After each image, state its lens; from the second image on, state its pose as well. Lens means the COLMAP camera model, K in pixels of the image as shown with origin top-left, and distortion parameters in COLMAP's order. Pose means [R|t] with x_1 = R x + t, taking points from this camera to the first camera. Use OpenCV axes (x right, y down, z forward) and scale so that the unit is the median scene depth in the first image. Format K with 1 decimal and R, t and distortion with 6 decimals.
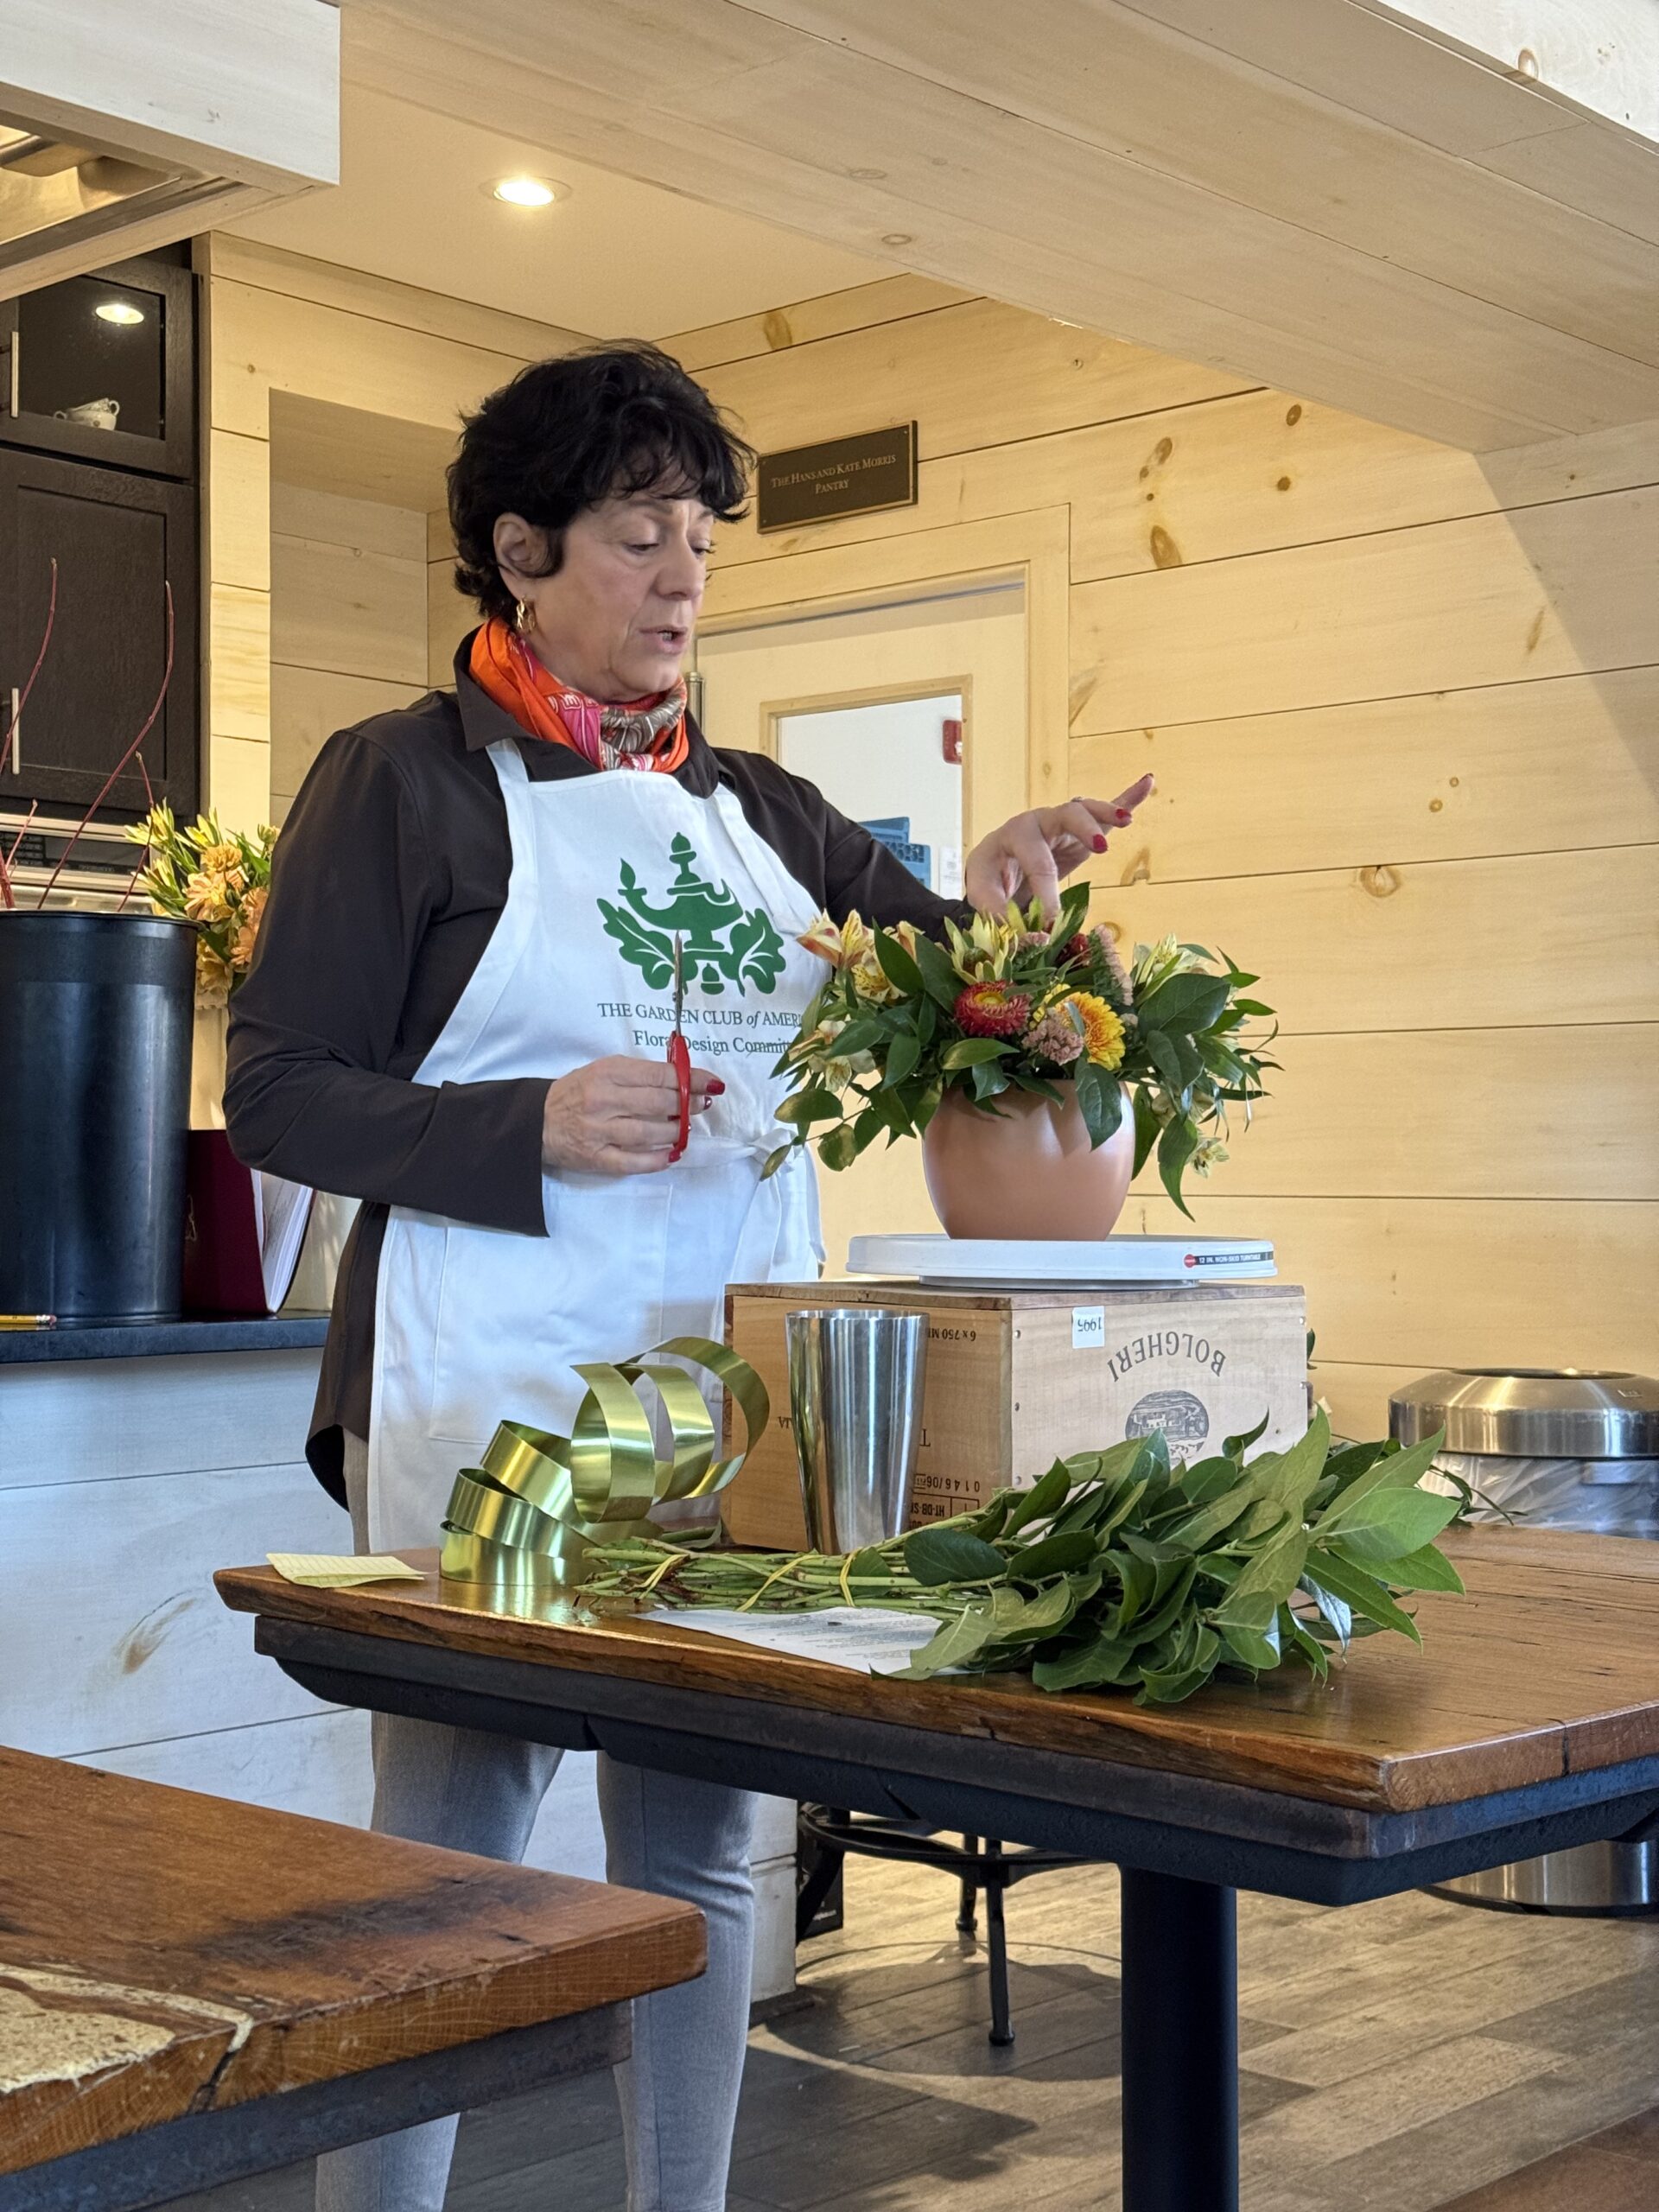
lens RADIAL K [[3000.1, 0, 830.3], [0, 3000.1, 1103.0], [0, 0, 1]] dist [0.060765, 0.000000]
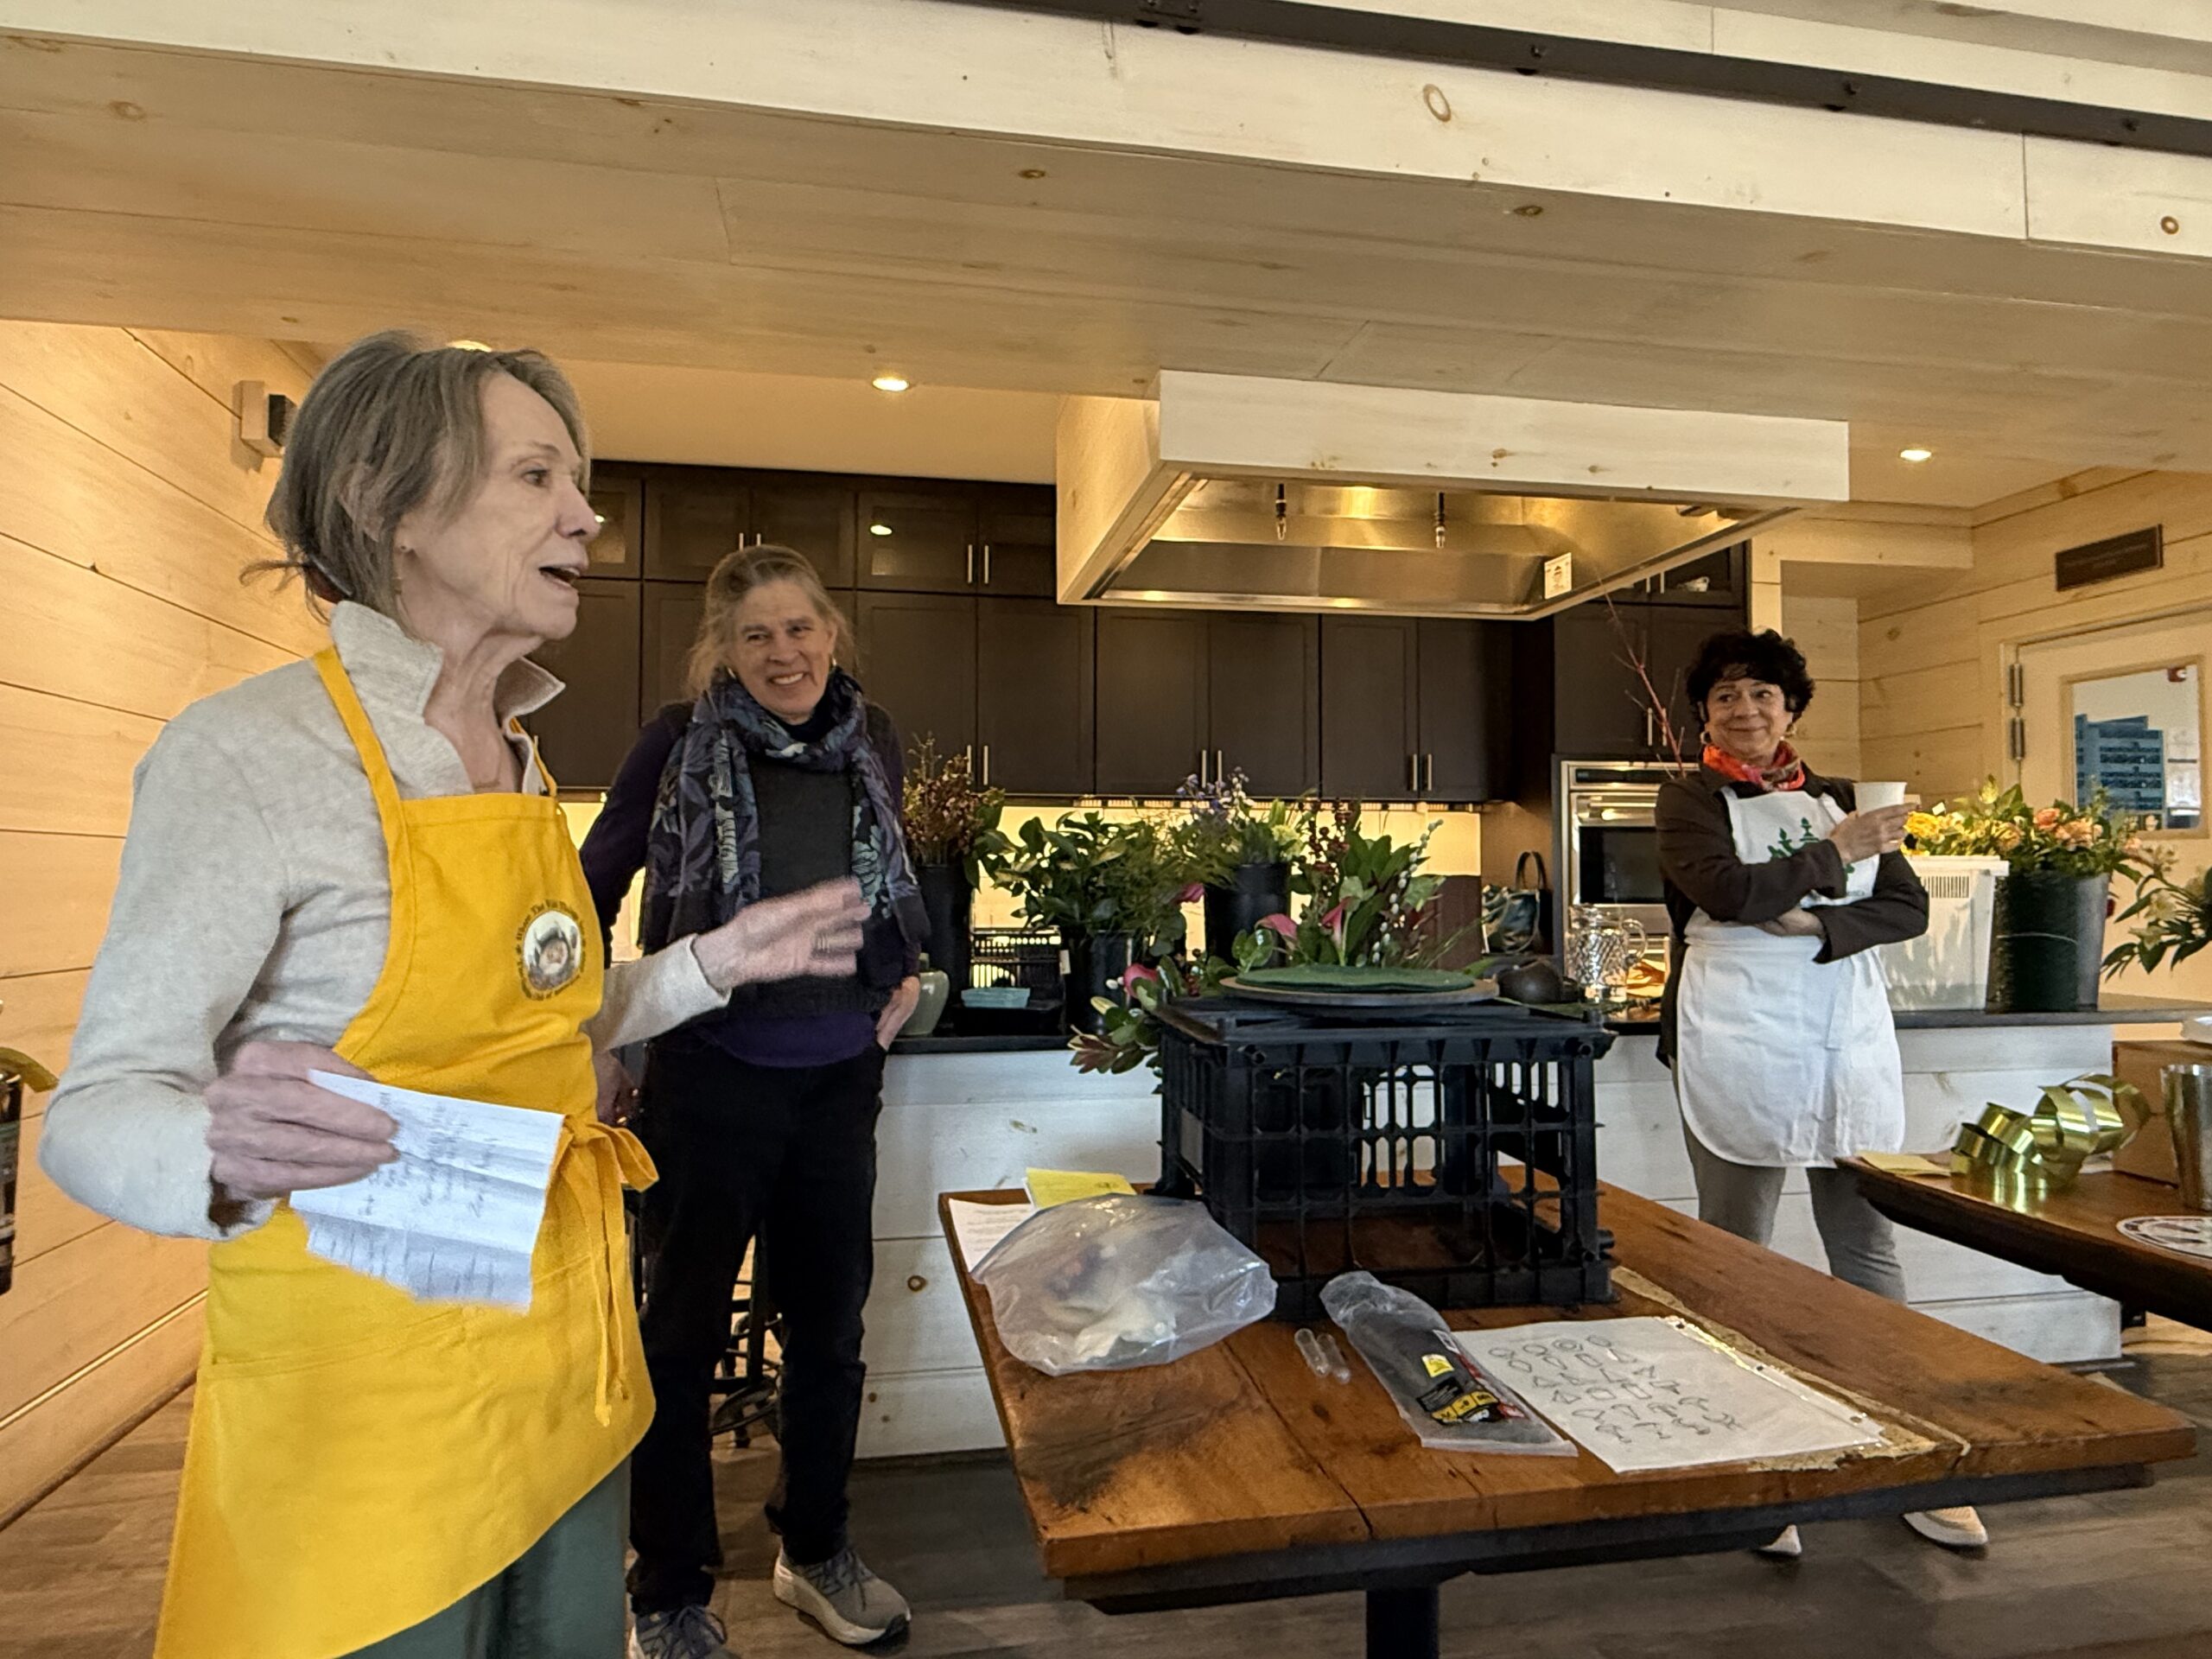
lens RADIAL K [[1305.9, 0, 1106.6], [0, 1305.9, 828.3], [0, 0, 1]] dist [0.002812, -0.002077]
pose [[0.809235, -0.027119, -0.586859, -0.065864], [0.025100, 0.999618, -0.011581, -0.093862], [0.586949, -0.005358, 0.809606, -0.110164]]
